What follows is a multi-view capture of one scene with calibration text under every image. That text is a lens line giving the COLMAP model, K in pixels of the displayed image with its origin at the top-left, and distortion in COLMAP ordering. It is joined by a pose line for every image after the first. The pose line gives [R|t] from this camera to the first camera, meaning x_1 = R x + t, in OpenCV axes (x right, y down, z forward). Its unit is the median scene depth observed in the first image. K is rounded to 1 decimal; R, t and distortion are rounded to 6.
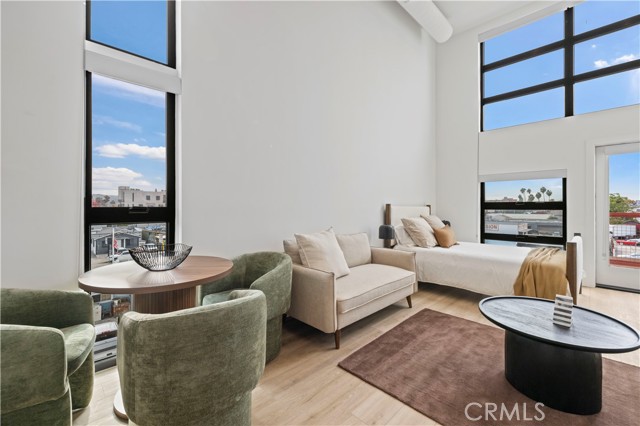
lens RADIAL K [[270.6, 0, 318.2], [0, 270.6, 206.2], [0, 0, 1]] dist [0.000943, 0.000004]
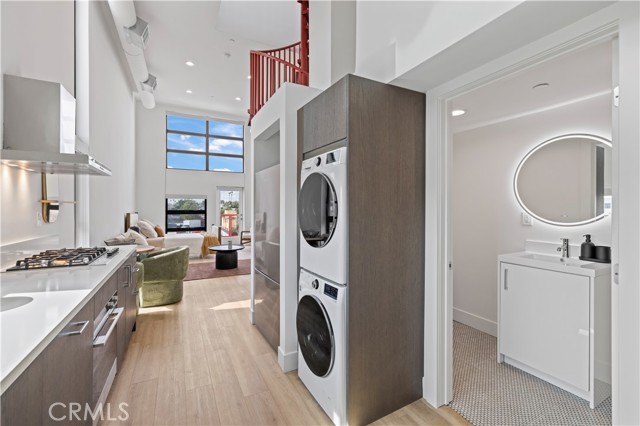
lens RADIAL K [[270.6, 0, 317.0], [0, 270.6, 207.3], [0, 0, 1]] dist [0.000943, 0.000004]
pose [[0.289030, 0.001776, 0.957318, -0.938309], [-0.007025, 0.999975, 0.000266, -0.049967], [-0.957294, -0.006802, 0.289035, -0.489013]]
